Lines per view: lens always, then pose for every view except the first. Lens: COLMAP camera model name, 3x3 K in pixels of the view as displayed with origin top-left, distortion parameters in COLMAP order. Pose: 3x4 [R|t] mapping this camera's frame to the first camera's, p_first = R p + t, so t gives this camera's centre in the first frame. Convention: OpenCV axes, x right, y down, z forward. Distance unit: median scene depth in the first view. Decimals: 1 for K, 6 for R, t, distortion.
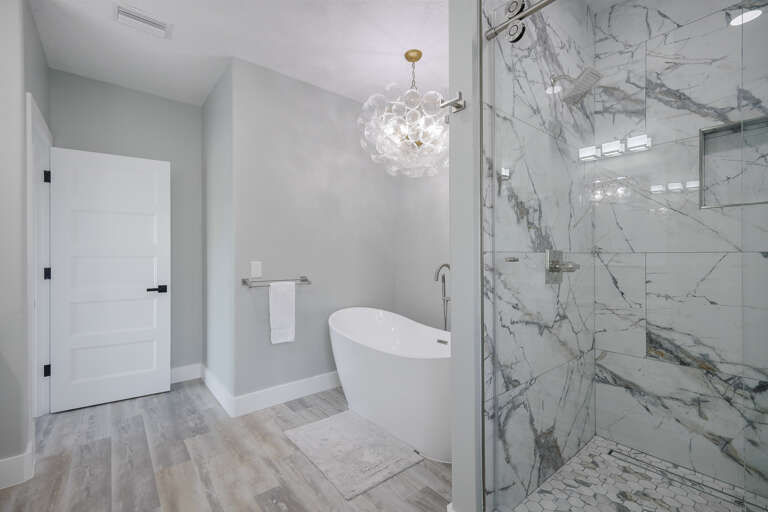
lens RADIAL K [[333.9, 0, 384.0], [0, 333.9, 256.0], [0, 0, 1]] dist [0.009946, 0.000505]
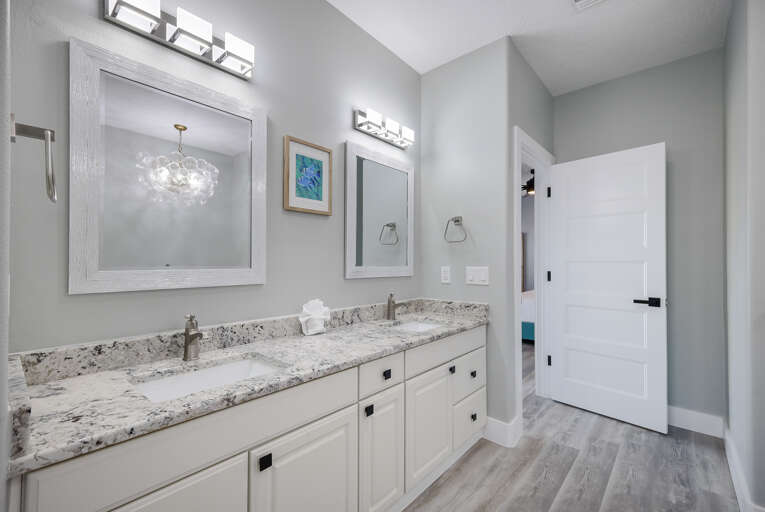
lens RADIAL K [[332.6, 0, 382.5], [0, 332.6, 256.0], [0, 0, 1]] dist [0.009946, 0.000505]
pose [[0.166653, -0.010267, -0.985962, 0.029812], [-0.008627, 0.999892, -0.011870, 0.002319], [0.985978, 0.010484, 0.166547, 0.240579]]
